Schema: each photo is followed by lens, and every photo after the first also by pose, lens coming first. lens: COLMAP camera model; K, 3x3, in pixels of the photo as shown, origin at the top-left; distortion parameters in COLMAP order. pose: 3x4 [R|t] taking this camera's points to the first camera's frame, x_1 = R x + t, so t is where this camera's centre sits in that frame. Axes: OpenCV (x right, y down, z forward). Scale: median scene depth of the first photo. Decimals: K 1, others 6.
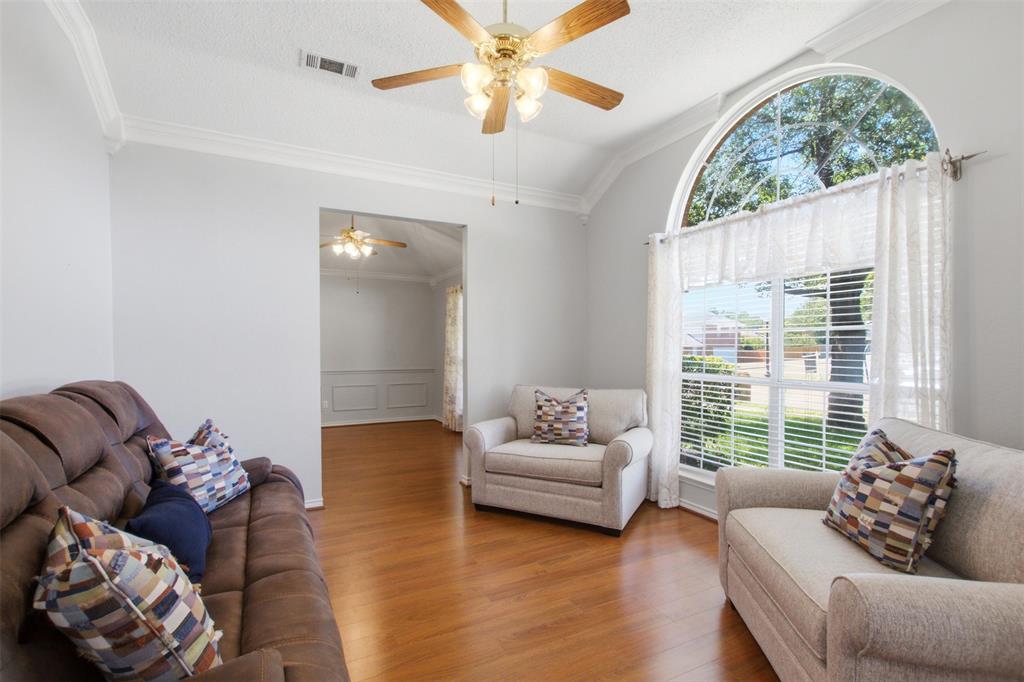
lens RADIAL K [[470.8, 0, 513.4], [0, 470.8, 348.3], [0, 0, 1]] dist [0.001739, -0.000277]
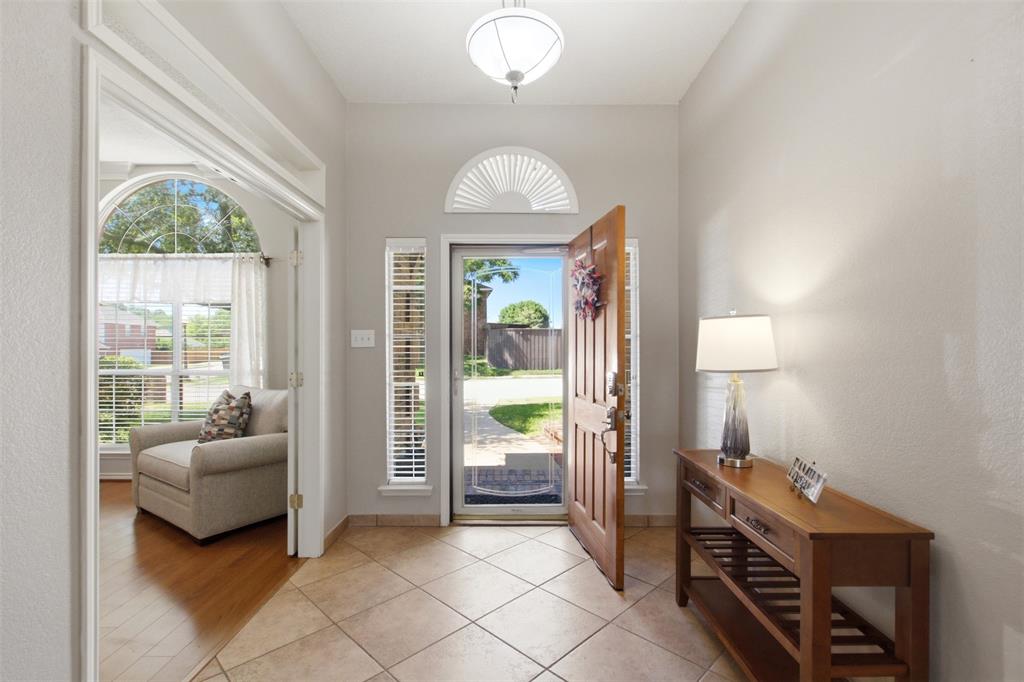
lens RADIAL K [[470.8, 0, 513.4], [0, 470.8, 348.3], [0, 0, 1]] dist [0.001739, -0.000277]
pose [[0.454387, -0.004341, 0.890794, -0.396655], [0.006338, 0.999979, 0.001640, 0.000681], [-0.890782, 0.004901, 0.454405, -0.874679]]
